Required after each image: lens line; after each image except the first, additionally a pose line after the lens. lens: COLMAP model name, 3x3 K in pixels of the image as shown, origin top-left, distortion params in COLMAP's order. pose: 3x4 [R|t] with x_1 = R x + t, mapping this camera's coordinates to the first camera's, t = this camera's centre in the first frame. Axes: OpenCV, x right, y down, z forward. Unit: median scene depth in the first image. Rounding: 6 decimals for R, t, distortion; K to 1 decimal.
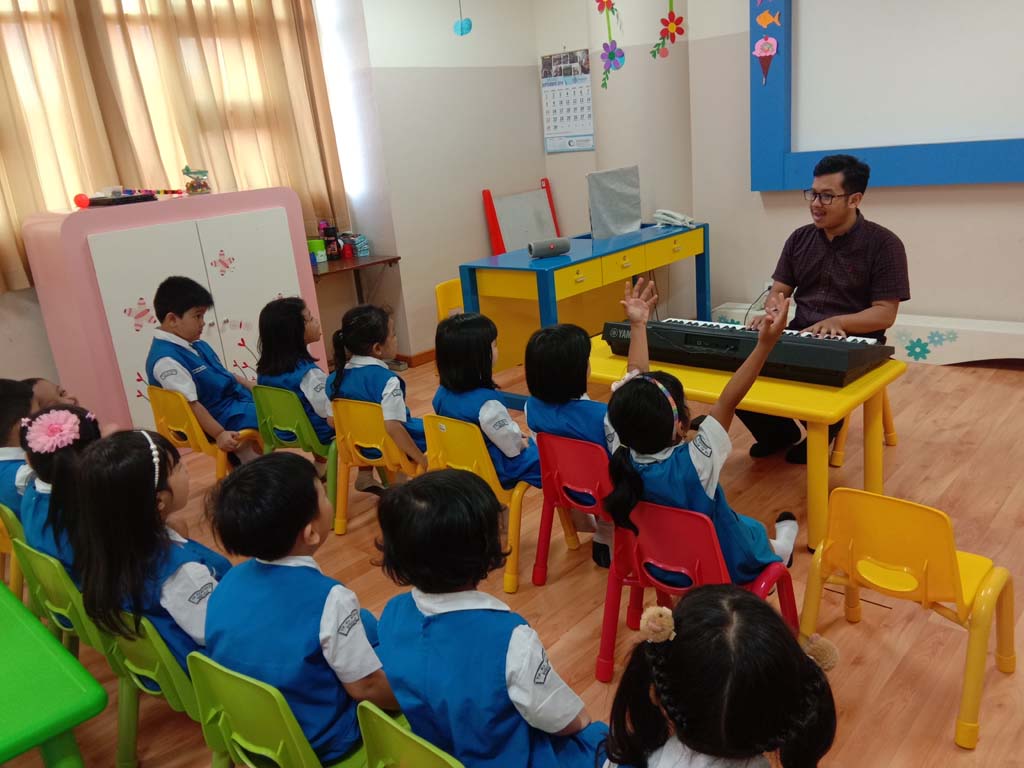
lens RADIAL K [[822.9, 0, 515.8], [0, 822.9, 386.1], [0, 0, 1]] dist [0.090208, -0.074174]
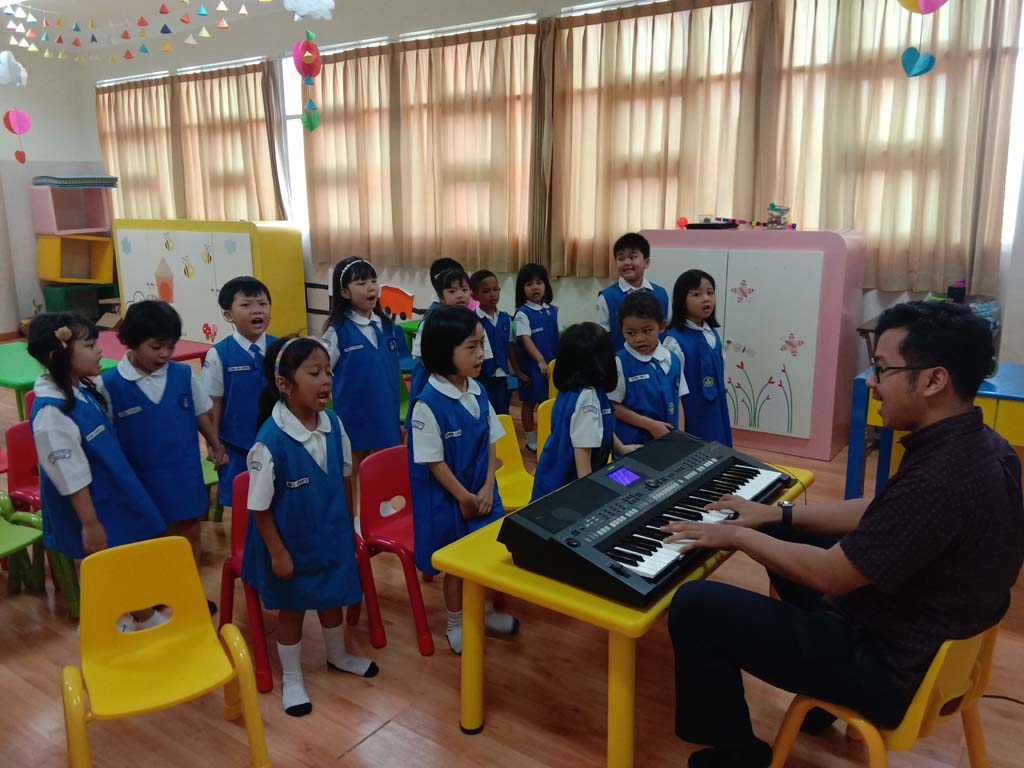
lens RADIAL K [[822.9, 0, 511.8], [0, 822.9, 386.4], [0, 0, 1]] dist [0.090208, -0.074174]
pose [[0.109408, 0.300531, -0.947476, 0.694014], [-0.300046, 0.918719, 0.256762, -0.223095], [0.947630, 0.256195, 0.190689, 0.535815]]
